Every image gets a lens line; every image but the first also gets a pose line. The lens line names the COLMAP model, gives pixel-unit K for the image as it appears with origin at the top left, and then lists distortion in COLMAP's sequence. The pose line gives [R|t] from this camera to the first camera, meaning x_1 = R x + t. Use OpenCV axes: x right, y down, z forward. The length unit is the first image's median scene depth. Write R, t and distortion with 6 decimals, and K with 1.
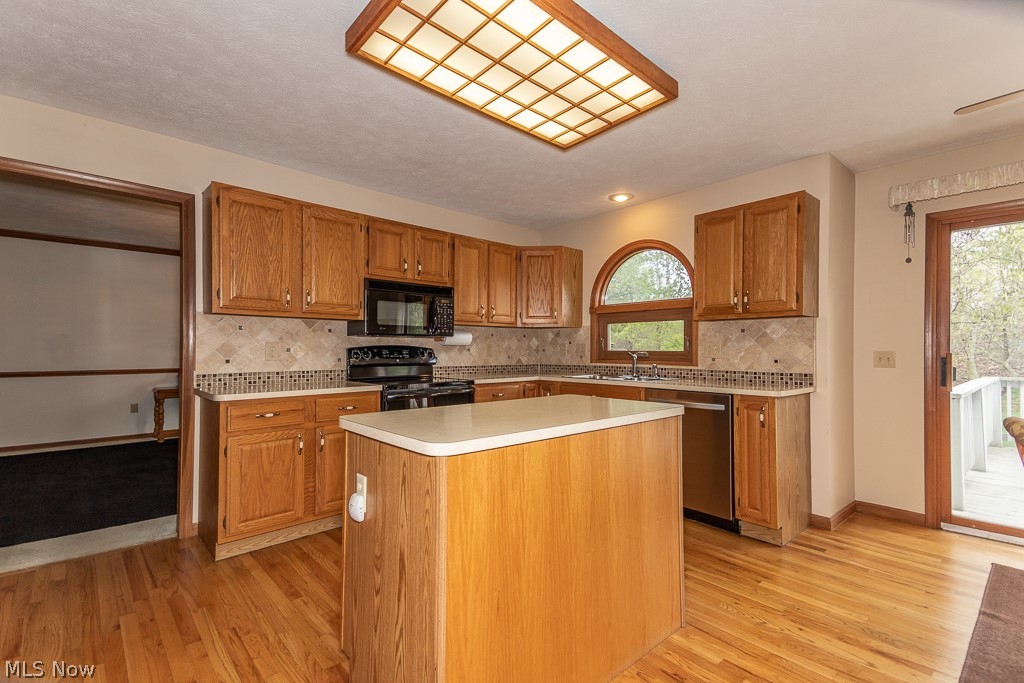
lens RADIAL K [[467.1, 0, 510.6], [0, 467.1, 356.8], [0, 0, 1]] dist [0.000922, 0.000112]
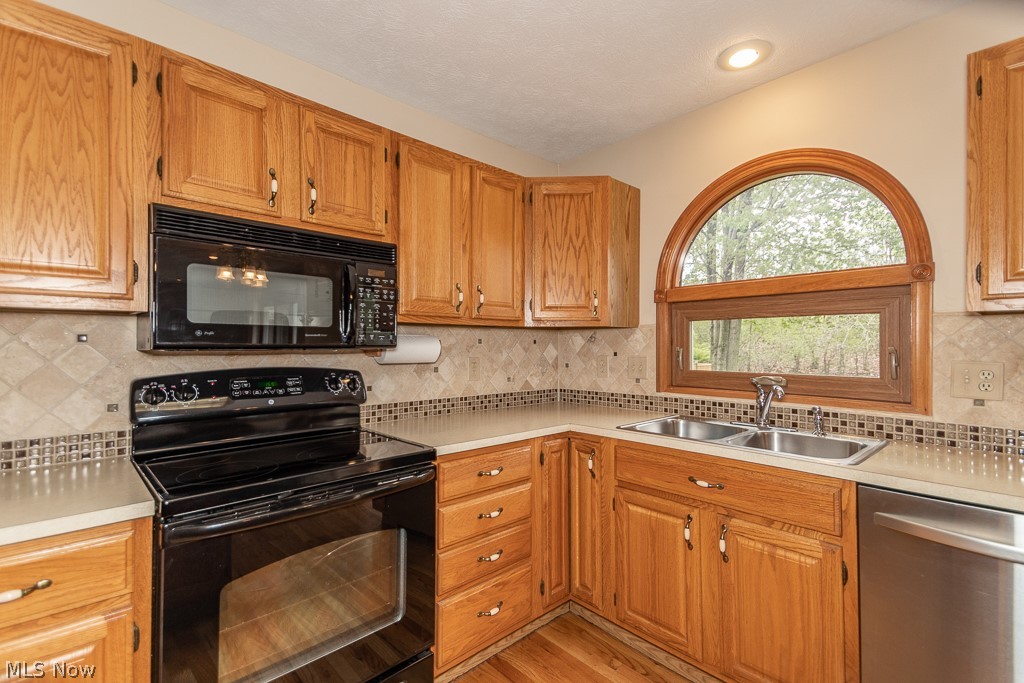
lens RADIAL K [[460.1, 0, 508.7], [0, 460.1, 383.8], [0, 0, 1]] dist [0.001339, 0.000041]
pose [[0.999925, -0.002476, 0.011988, -0.012693], [0.001667, 0.997747, 0.067069, -0.036952], [-0.012127, -0.067044, 0.997676, 0.507624]]
